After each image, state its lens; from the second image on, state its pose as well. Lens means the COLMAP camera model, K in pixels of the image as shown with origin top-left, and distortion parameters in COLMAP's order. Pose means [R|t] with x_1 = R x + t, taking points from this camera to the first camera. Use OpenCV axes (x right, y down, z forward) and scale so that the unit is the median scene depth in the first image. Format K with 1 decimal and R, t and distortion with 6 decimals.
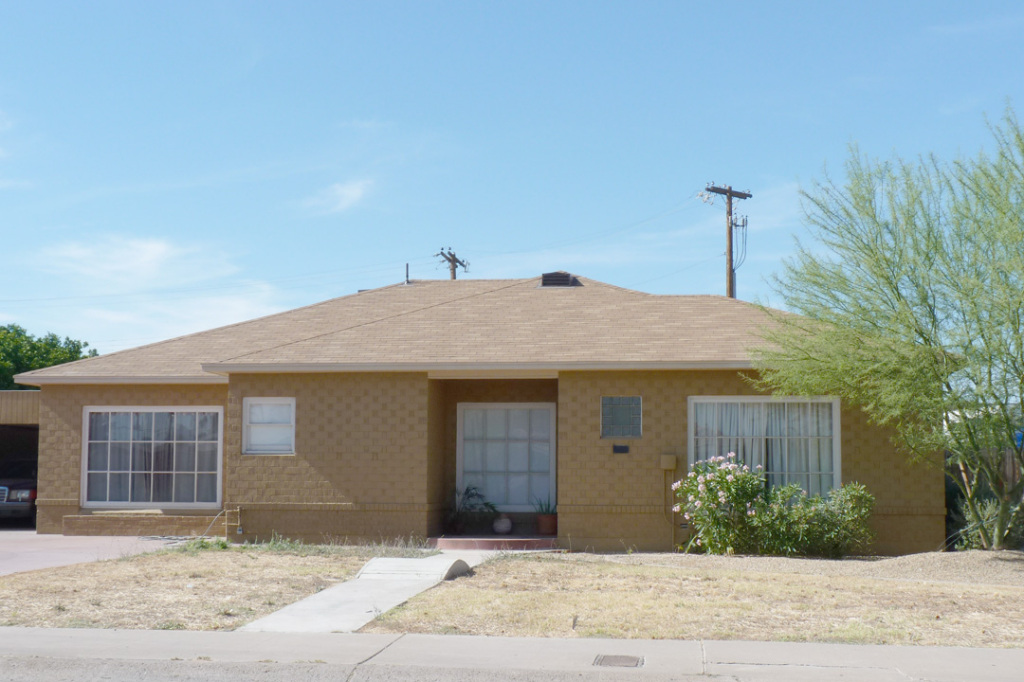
lens RADIAL K [[1384.8, 0, 512.0], [0, 1384.8, 341.0], [0, 0, 1]] dist [-0.013710, -0.012590]
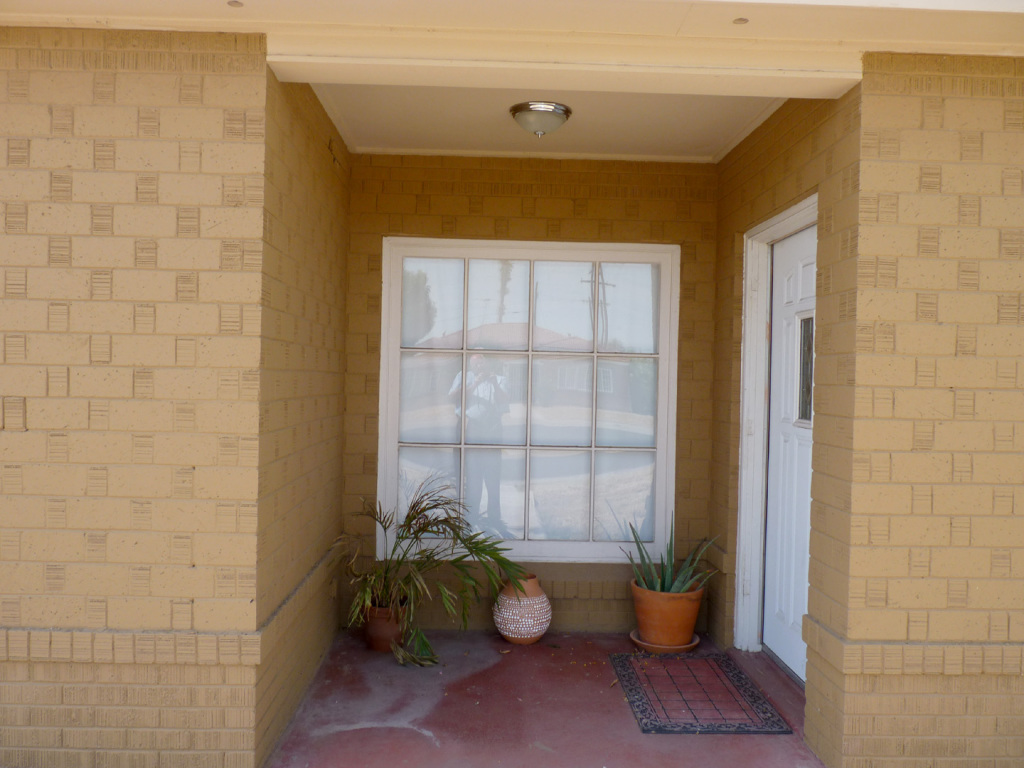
lens RADIAL K [[811.5, 0, 512.0], [0, 811.5, 384.0], [0, 0, 1]] dist [-0.028483, 0.004905]
pose [[0.988076, 0.016489, 0.153083, -0.041197], [-0.033092, 0.993757, 0.106550, 0.062737], [-0.150370, -0.110345, 0.982453, 0.866136]]
